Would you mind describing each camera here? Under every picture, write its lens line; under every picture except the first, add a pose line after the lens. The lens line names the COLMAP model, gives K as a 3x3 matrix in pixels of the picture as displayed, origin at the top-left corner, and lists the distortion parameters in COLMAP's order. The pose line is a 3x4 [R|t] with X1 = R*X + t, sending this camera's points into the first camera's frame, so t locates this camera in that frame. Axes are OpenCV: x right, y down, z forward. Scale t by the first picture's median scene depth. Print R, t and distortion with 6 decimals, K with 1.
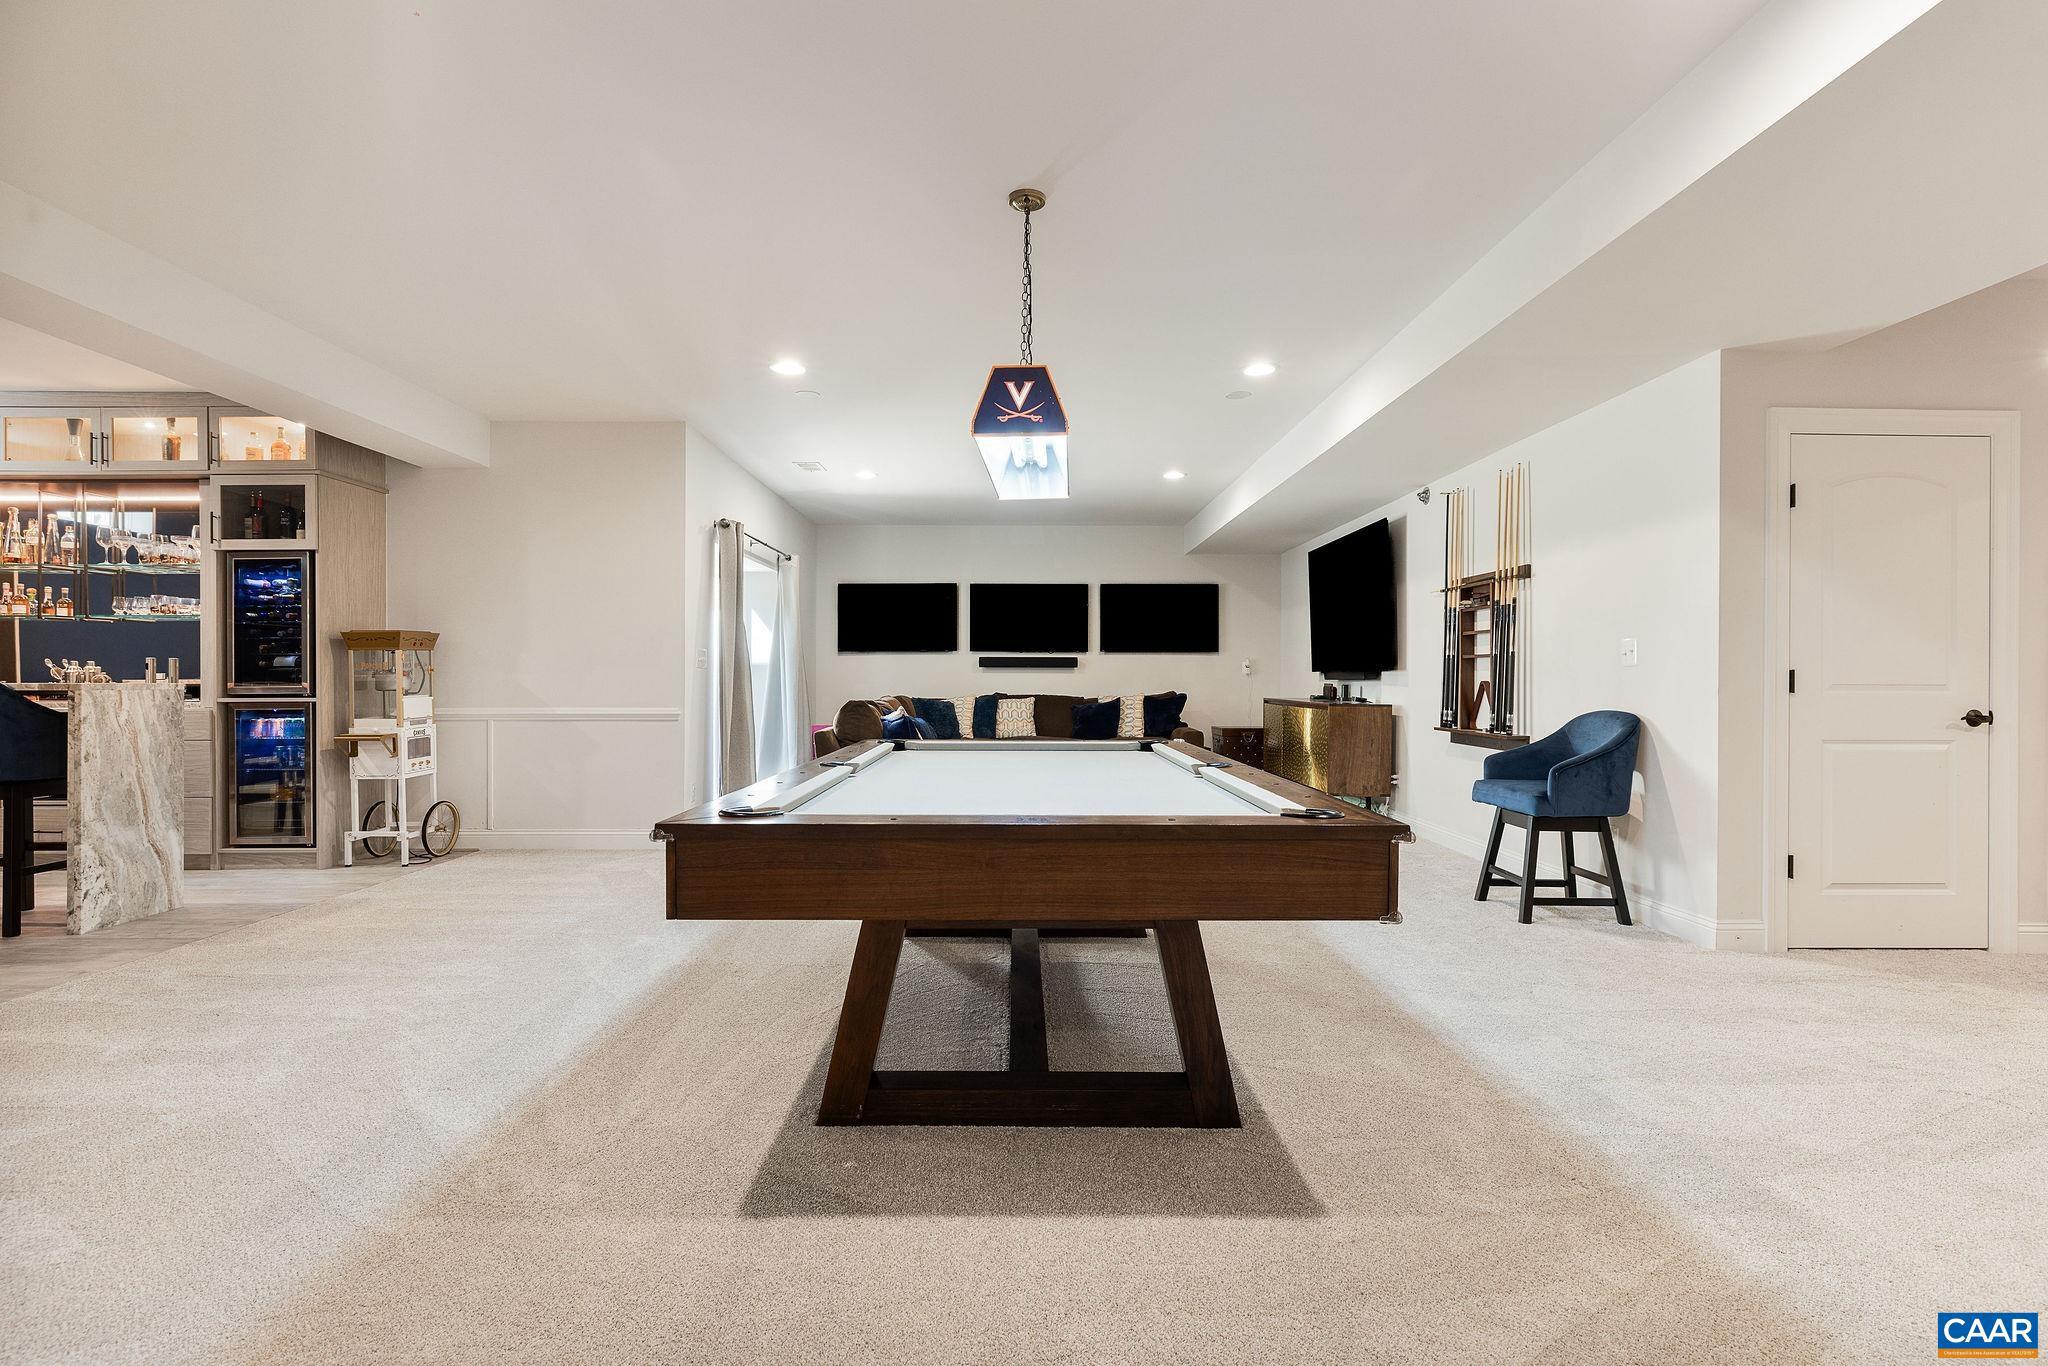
lens RADIAL K [[938.7, 0, 1024.0], [0, 938.7, 683.0], [0, 0, 1]] dist [0.031958, 0.000150]
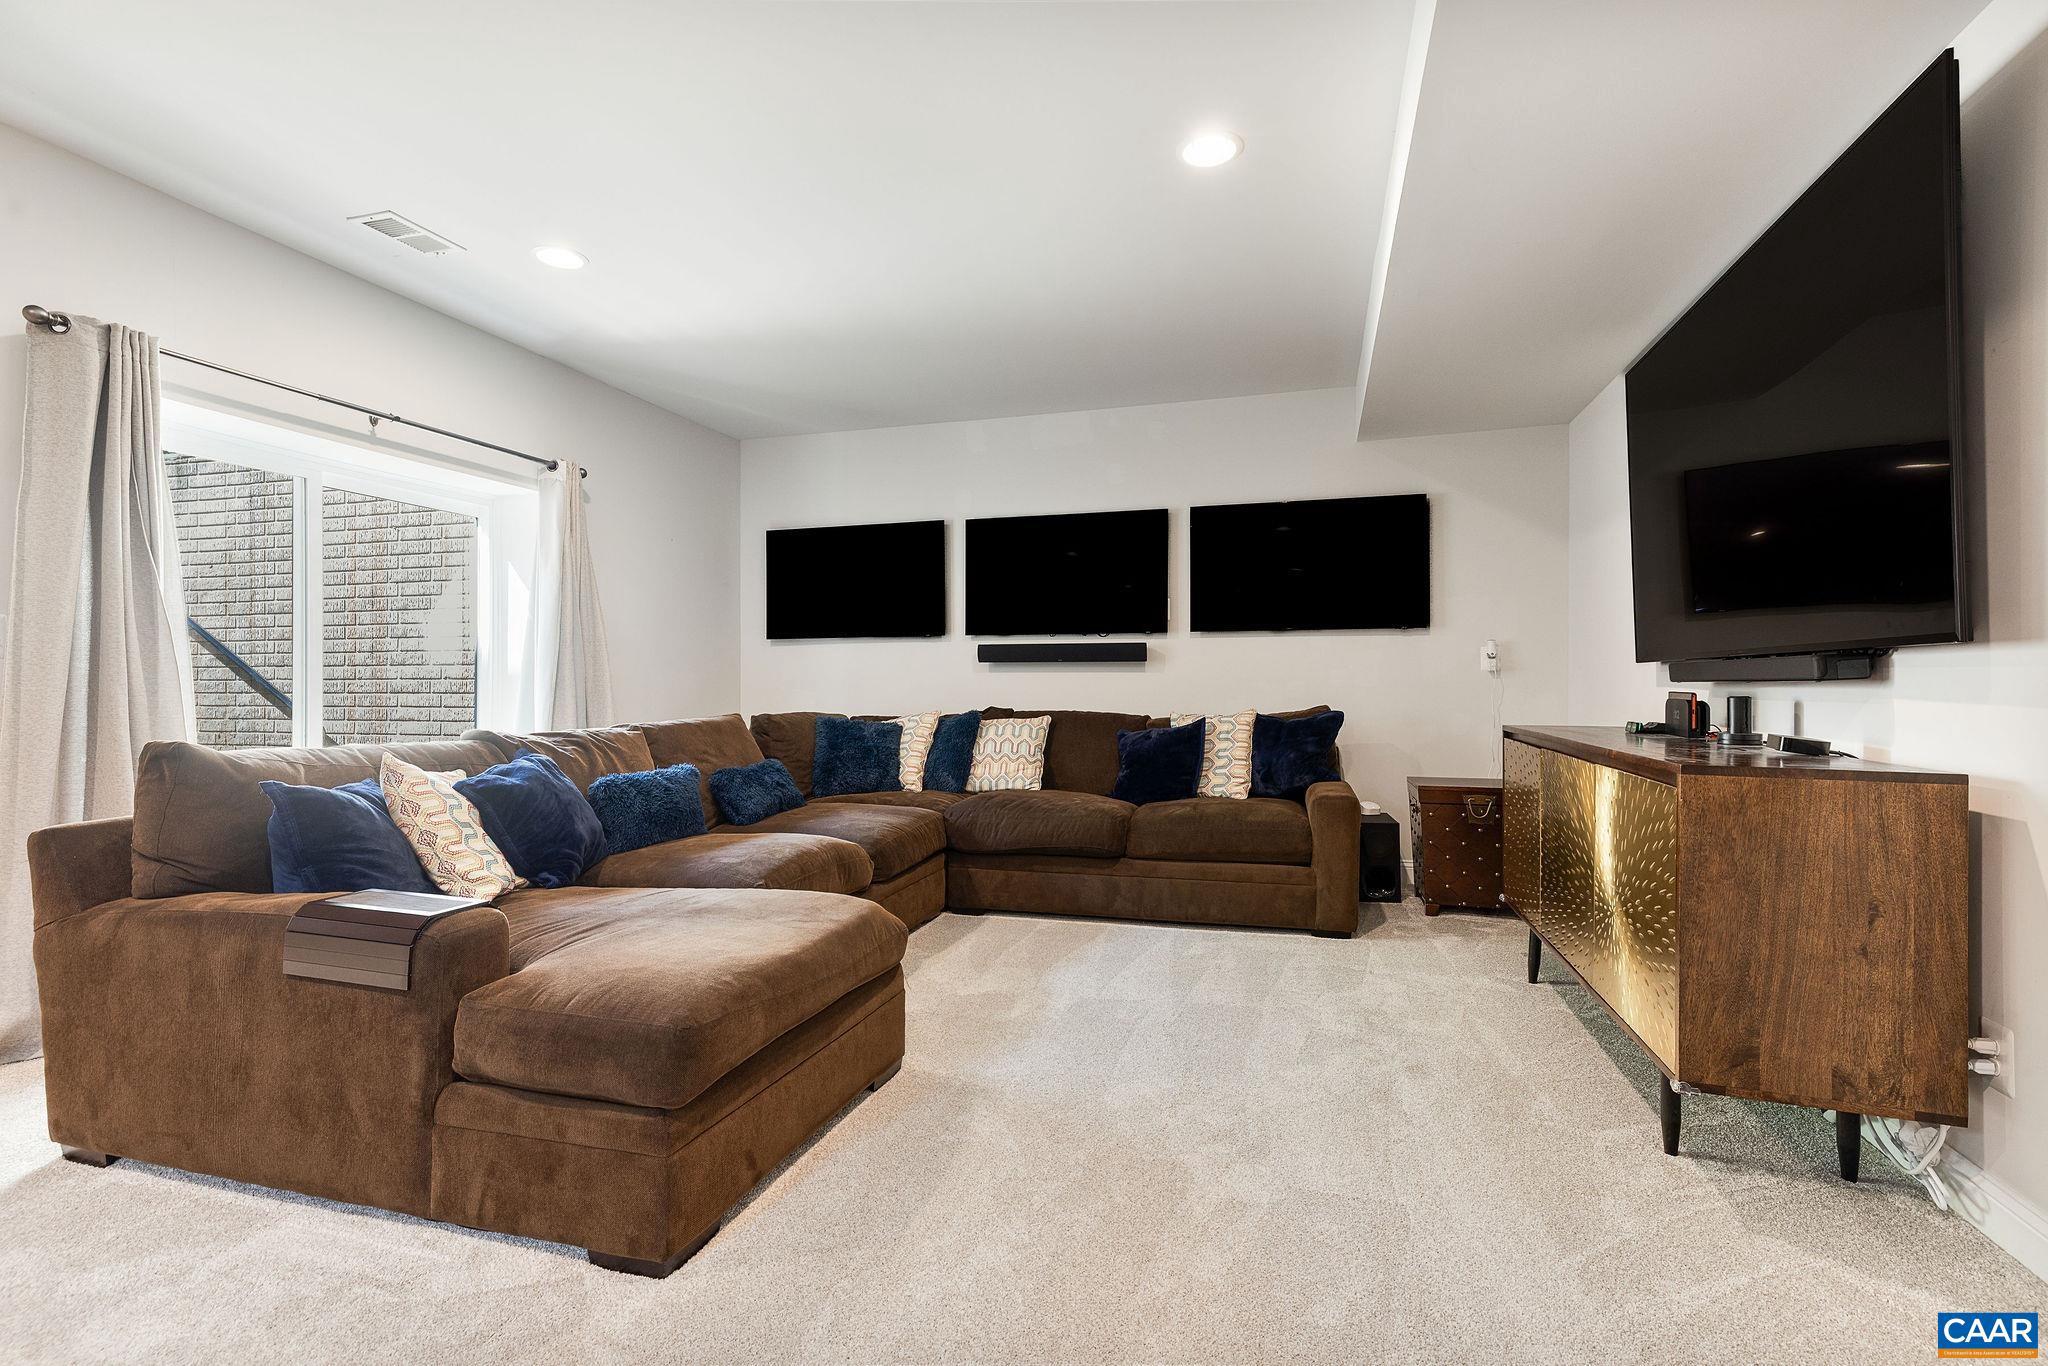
lens RADIAL K [[938.7, 0, 1024.0], [0, 938.7, 683.0], [0, 0, 1]] dist [0.031958, 0.000150]
pose [[0.955840, -0.002347, -0.293877, 0.159680], [0.000695, 0.999983, -0.005728, -0.000816], [0.293885, 0.005271, 0.955826, 0.485466]]
